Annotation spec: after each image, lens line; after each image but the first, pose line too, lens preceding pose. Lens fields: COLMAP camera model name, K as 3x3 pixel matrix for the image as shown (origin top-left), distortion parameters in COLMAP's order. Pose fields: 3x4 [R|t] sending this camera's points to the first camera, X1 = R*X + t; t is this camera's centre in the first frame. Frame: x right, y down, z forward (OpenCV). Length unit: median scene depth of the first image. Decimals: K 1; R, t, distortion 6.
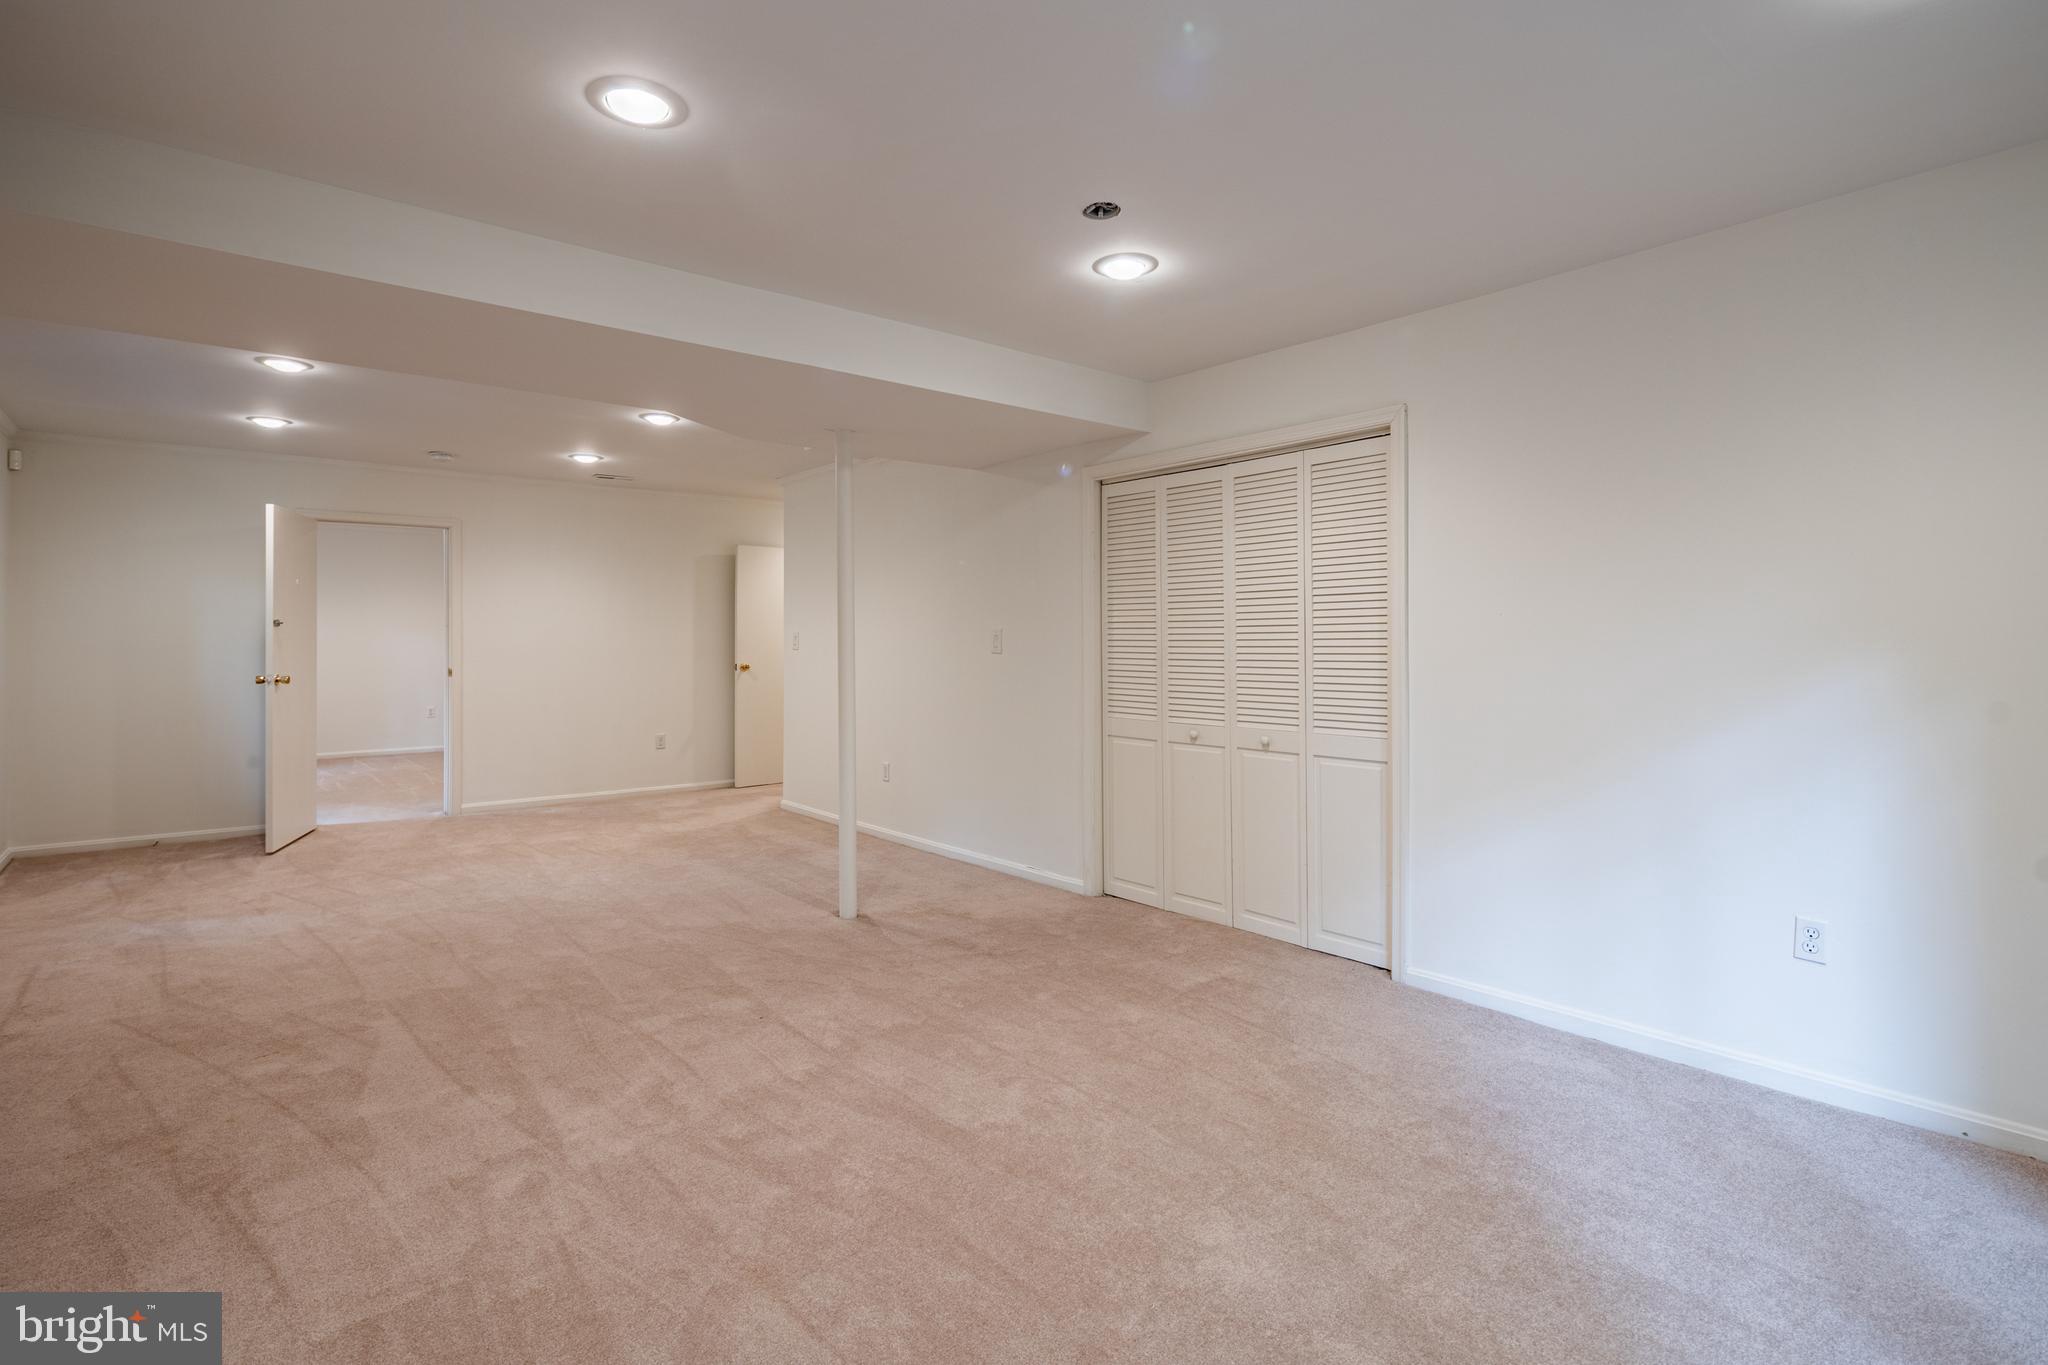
lens RADIAL K [[993.4, 0, 1029.4], [0, 993.4, 648.8], [0, 0, 1]] dist [0.001612, 0.000369]
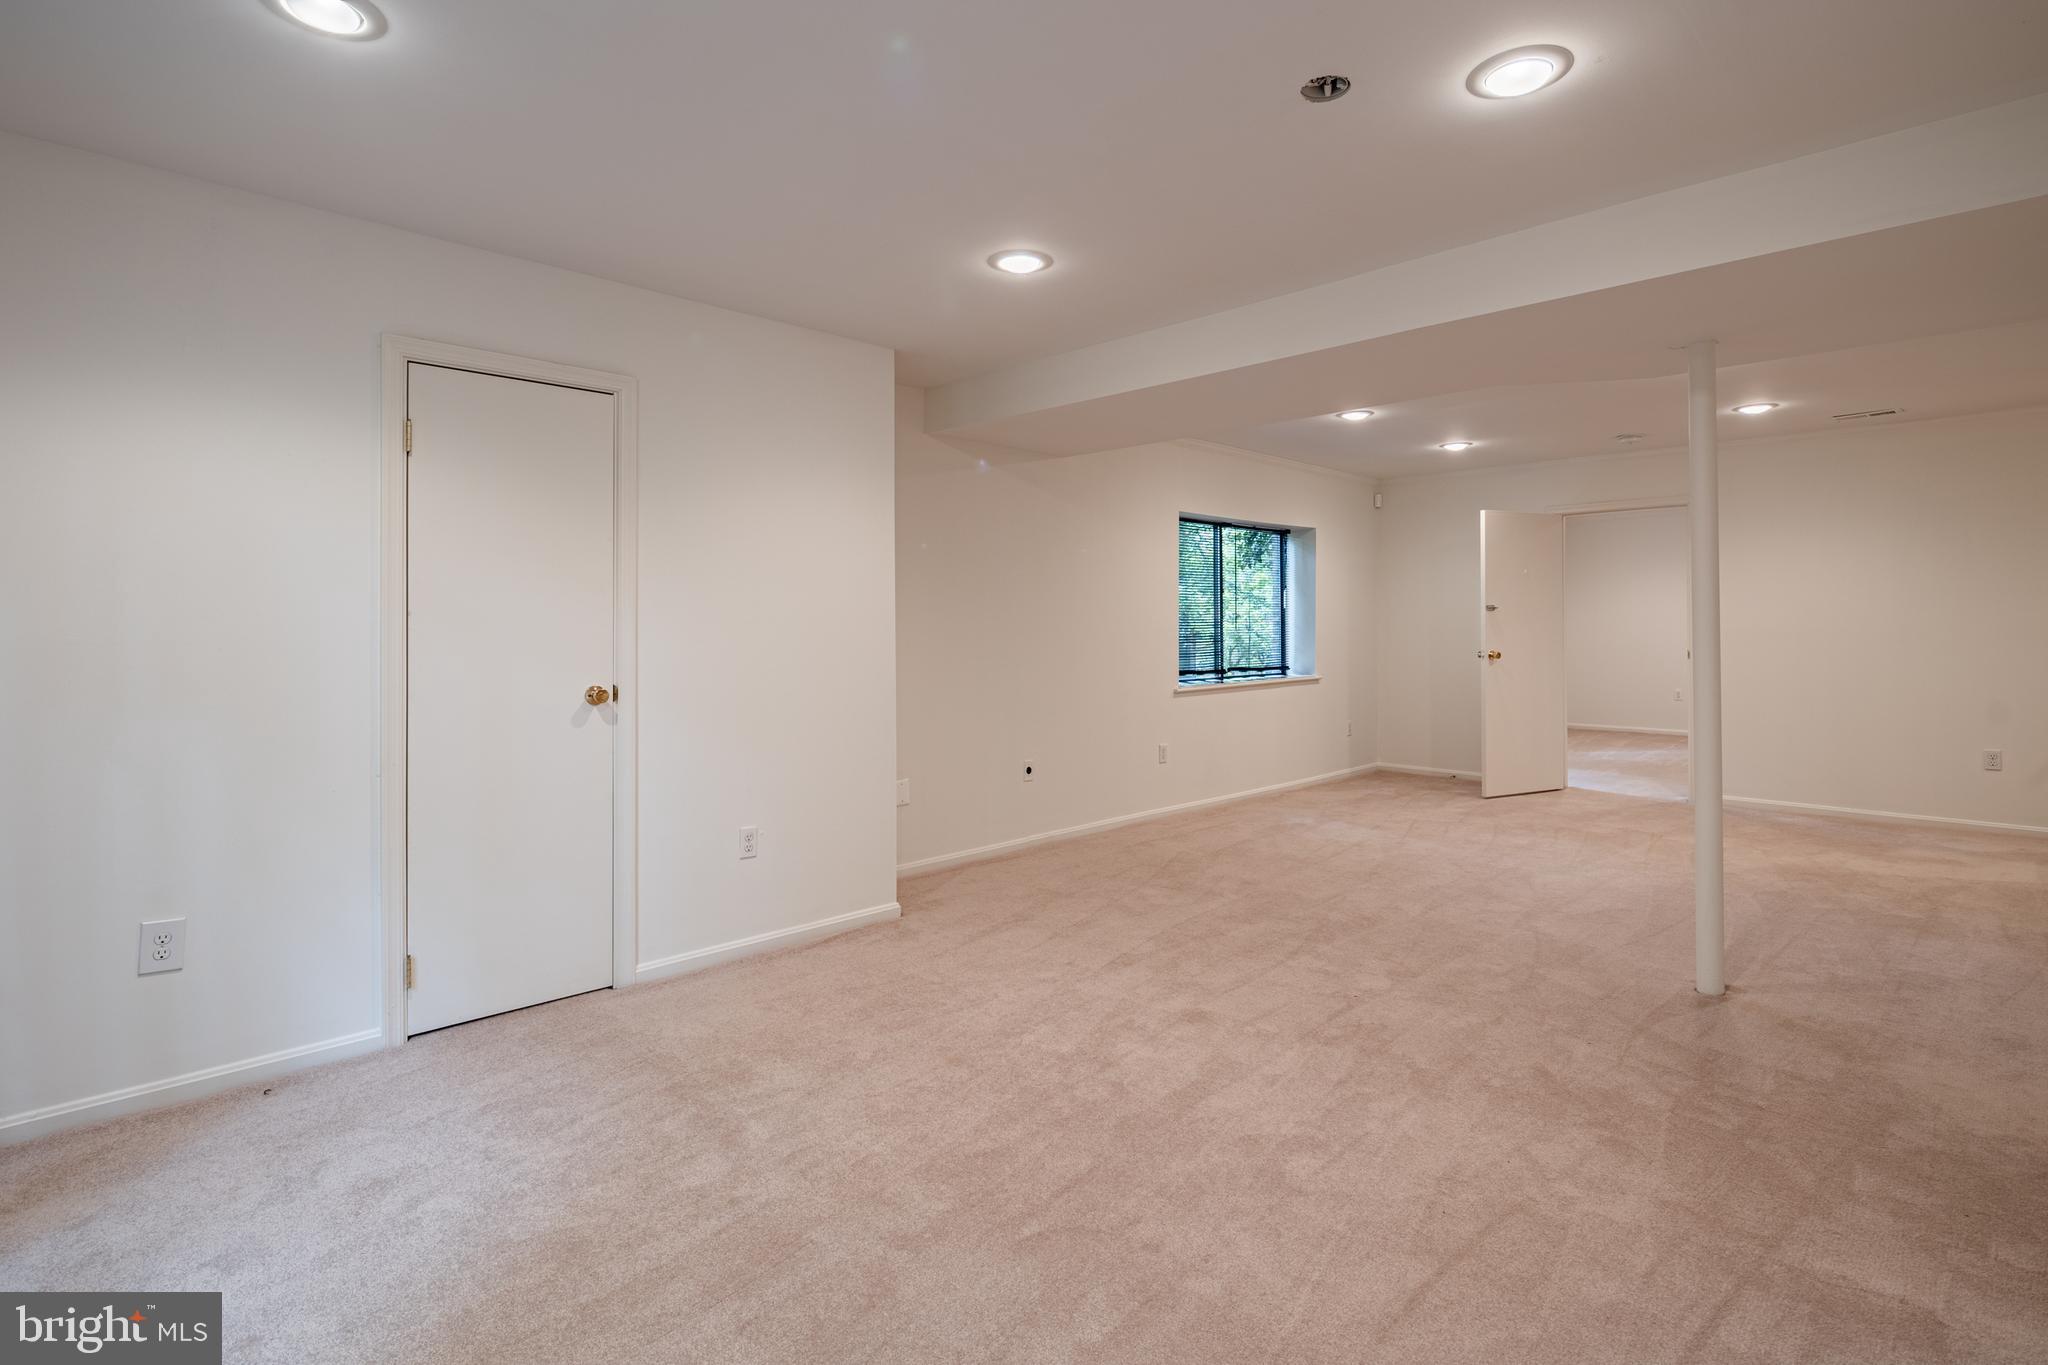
lens RADIAL K [[1015.0, 0, 1021.8], [0, 1015.0, 616.6], [0, 0, 1]] dist [0.000522, -0.000037]
pose [[0.086726, -0.009238, -0.996189, 0.657858], [-0.004900, 0.999941, -0.009700, -0.000742], [0.996220, 0.005722, 0.086675, 0.518026]]
